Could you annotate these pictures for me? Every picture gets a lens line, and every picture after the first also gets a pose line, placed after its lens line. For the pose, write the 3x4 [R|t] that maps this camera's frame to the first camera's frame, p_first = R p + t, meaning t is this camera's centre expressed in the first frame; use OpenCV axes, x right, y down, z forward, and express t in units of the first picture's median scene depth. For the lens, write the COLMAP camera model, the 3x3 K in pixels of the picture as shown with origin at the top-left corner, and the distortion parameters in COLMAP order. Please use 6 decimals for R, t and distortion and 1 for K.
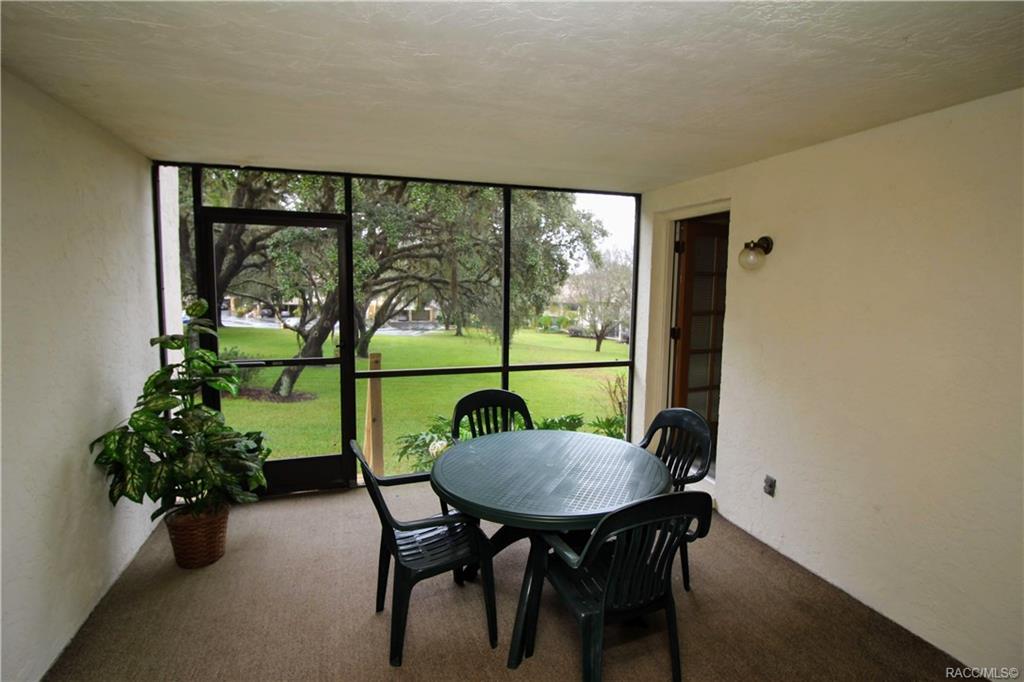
lens RADIAL K [[499.4, 0, 510.8], [0, 499.4, 335.6], [0, 0, 1]] dist [-0.008147, -0.009686]
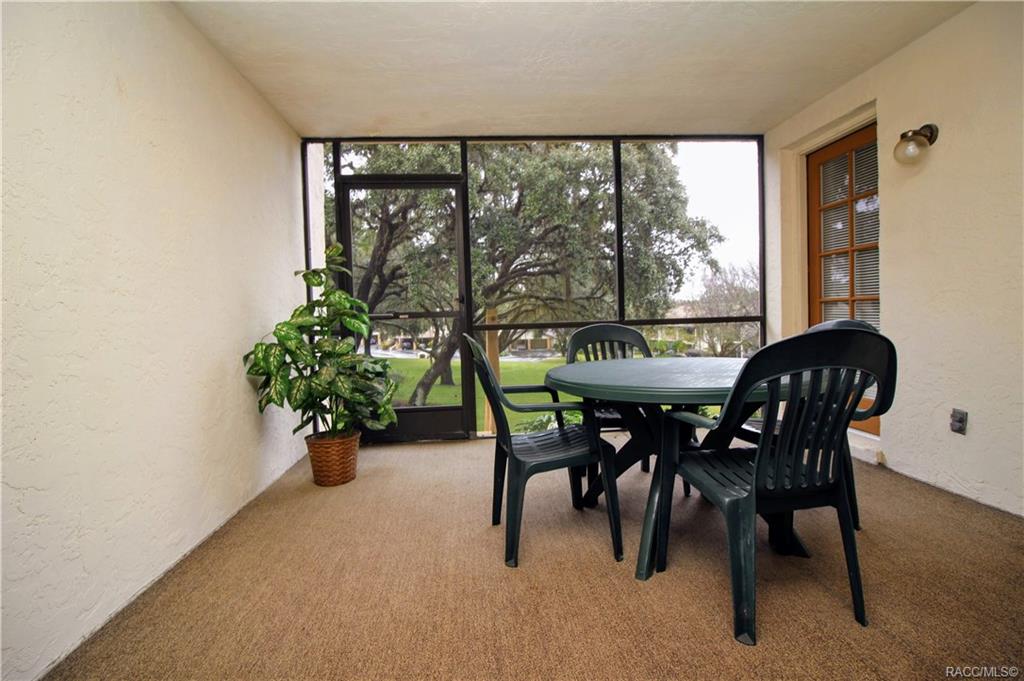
lens RADIAL K [[472.4, 0, 509.7], [0, 472.4, 334.8], [0, 0, 1]] dist [-0.011151, -0.007495]
pose [[0.970742, -0.035204, -0.237532, -0.004767], [0.019777, 0.997556, -0.067018, 0.133155], [0.239311, 0.060359, 0.969065, 0.054037]]
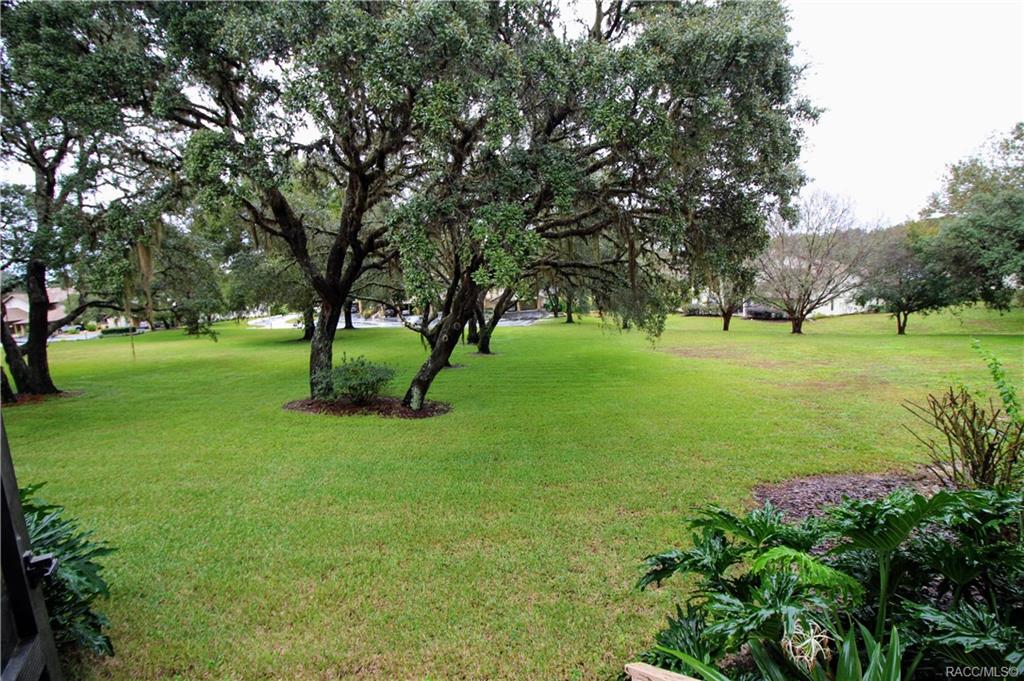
lens RADIAL K [[472.4, 0, 513.0], [0, 472.4, 337.0], [0, 0, 1]] dist [-0.011151, -0.007495]
pose [[0.977540, -0.059604, -0.202145, -0.387049], [0.066518, 0.997404, 0.027578, -0.069012], [0.199977, -0.040405, 0.978967, 0.777435]]
